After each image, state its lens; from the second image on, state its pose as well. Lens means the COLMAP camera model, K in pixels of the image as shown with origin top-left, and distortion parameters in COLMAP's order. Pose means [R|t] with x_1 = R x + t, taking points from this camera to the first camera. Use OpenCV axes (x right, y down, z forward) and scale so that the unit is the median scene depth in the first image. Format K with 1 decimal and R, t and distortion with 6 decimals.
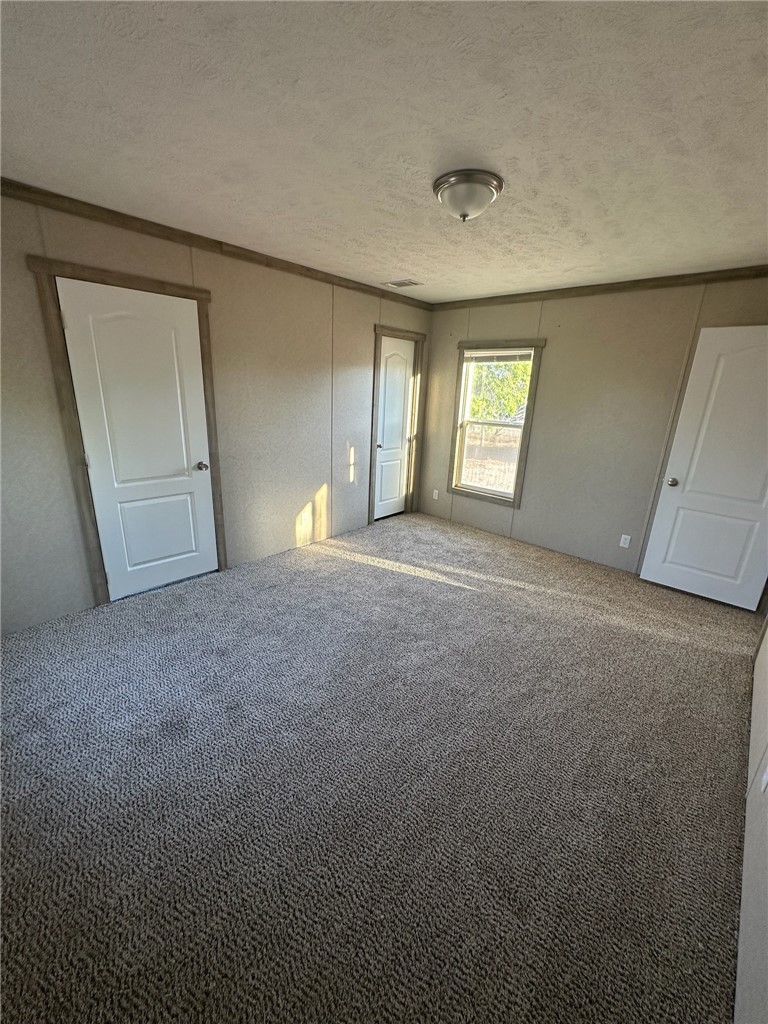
lens RADIAL K [[407.7, 0, 386.6], [0, 407.7, 514.3], [0, 0, 1]] dist [-0.008694, 0.001168]
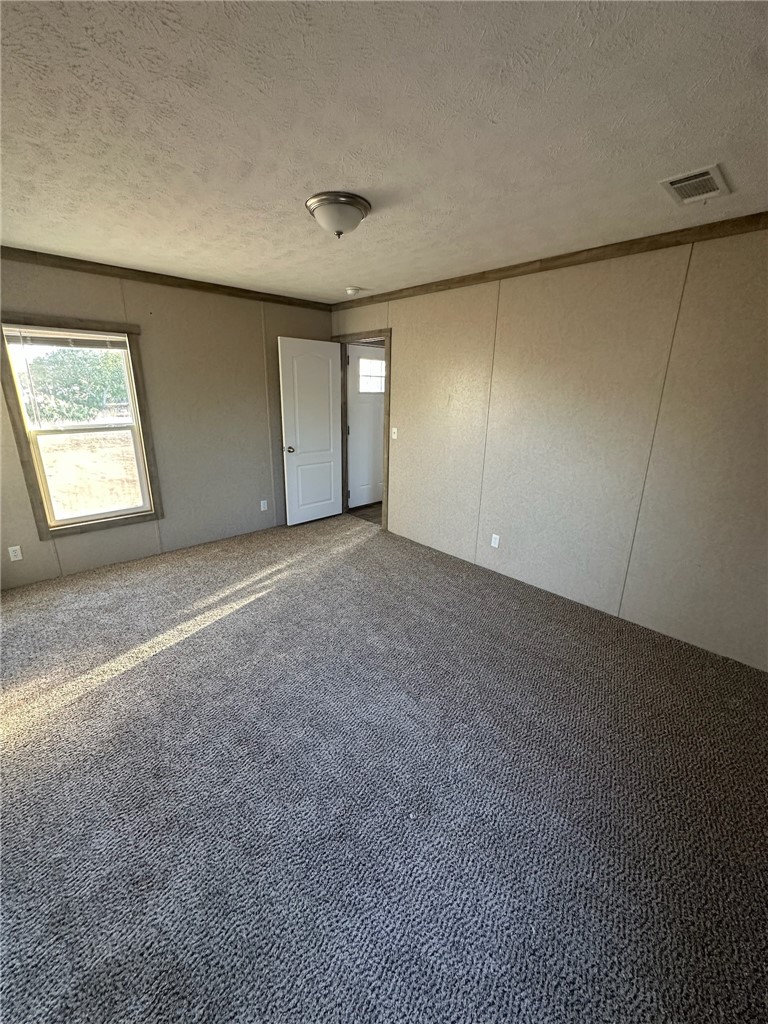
lens RADIAL K [[407.7, 0, 385.4], [0, 407.7, 512.2], [0, 0, 1]] dist [-0.008694, 0.001168]
pose [[0.075171, -0.329267, 0.941240, -0.572412], [0.283238, 0.912083, 0.296447, -0.184249], [-0.956099, 0.244311, 0.161823, 0.479402]]
